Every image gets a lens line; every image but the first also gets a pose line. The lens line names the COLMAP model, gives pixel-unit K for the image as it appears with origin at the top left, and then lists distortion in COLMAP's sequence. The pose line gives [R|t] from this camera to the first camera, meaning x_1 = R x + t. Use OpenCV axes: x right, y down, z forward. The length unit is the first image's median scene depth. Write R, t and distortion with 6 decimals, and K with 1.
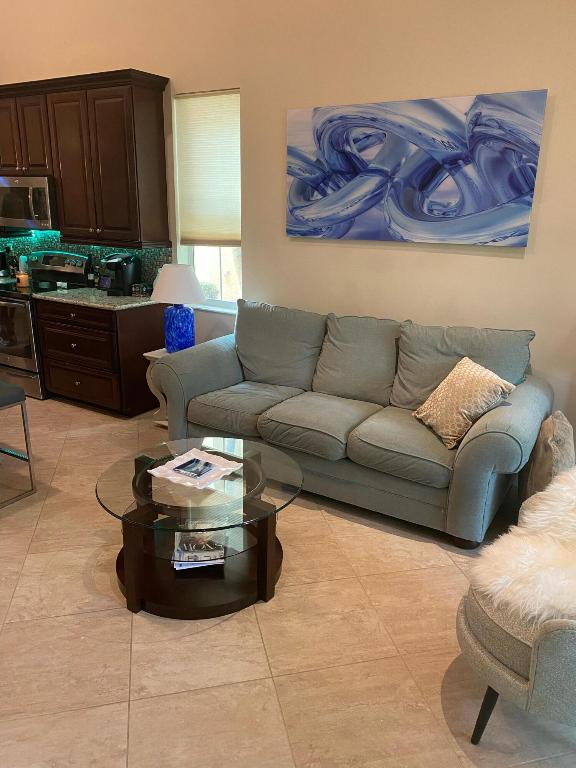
lens RADIAL K [[580.0, 0, 292.5], [0, 580.0, 387.8], [0, 0, 1]] dist [0.021152, -0.031705]
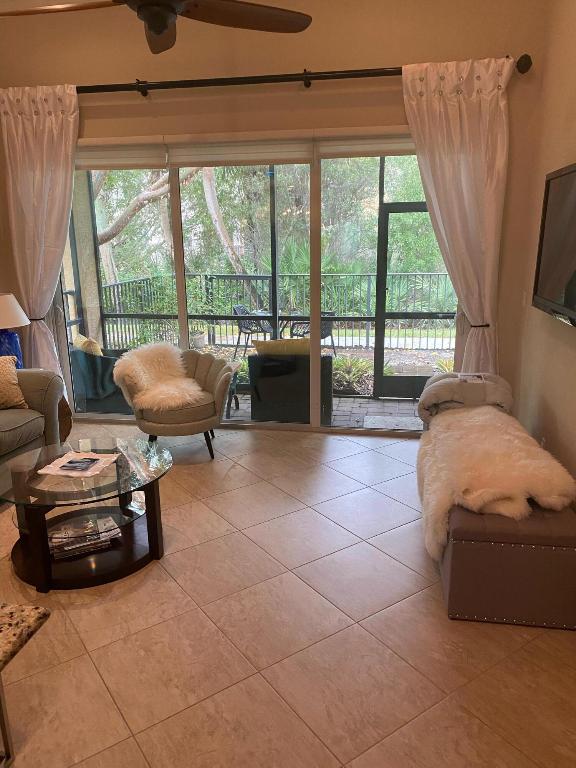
lens RADIAL K [[580.0, 0, 287.8], [0, 580.0, 387.5], [0, 0, 1]] dist [0.021152, -0.031705]
pose [[-0.363867, -0.251393, 0.896885, -0.969800], [0.288566, 0.885092, 0.365159, -0.217969], [-0.885624, 0.391680, -0.249512, 0.642851]]
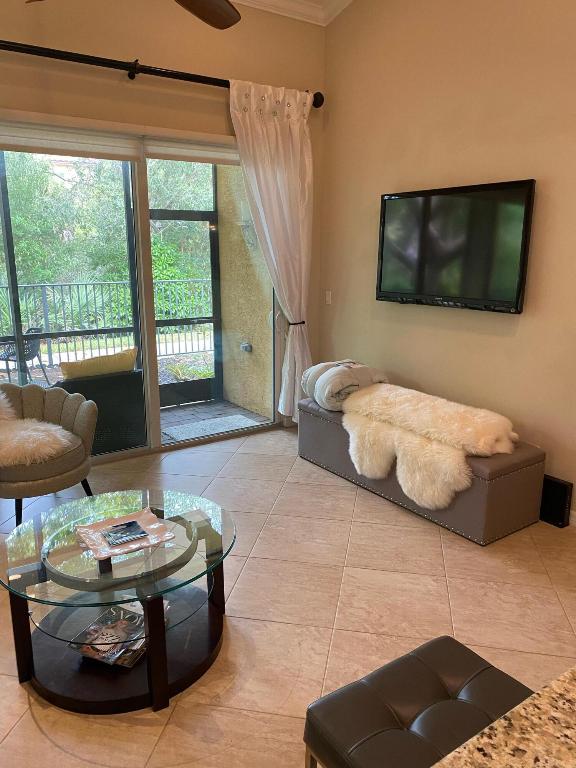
lens RADIAL K [[580.0, 0, 288.7], [0, 580.0, 383.8], [0, 0, 1]] dist [0.021152, -0.031705]
pose [[-0.910996, -0.119898, 0.394602, -0.524269], [0.103137, 0.860172, 0.499467, -0.340189], [-0.399310, 0.495710, -0.771247, 1.083619]]
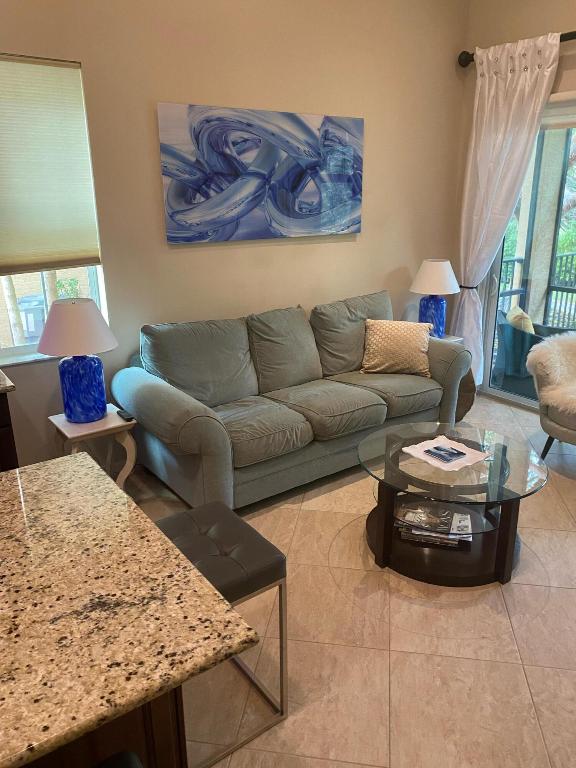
lens RADIAL K [[580.0, 0, 294.0], [0, 580.0, 377.3], [0, 0, 1]] dist [0.021152, -0.031705]
pose [[0.385303, -0.297671, 0.873461, -0.881255], [0.294246, 0.936766, 0.189446, -0.210543], [-0.874621, 0.184018, 0.448527, 0.544613]]
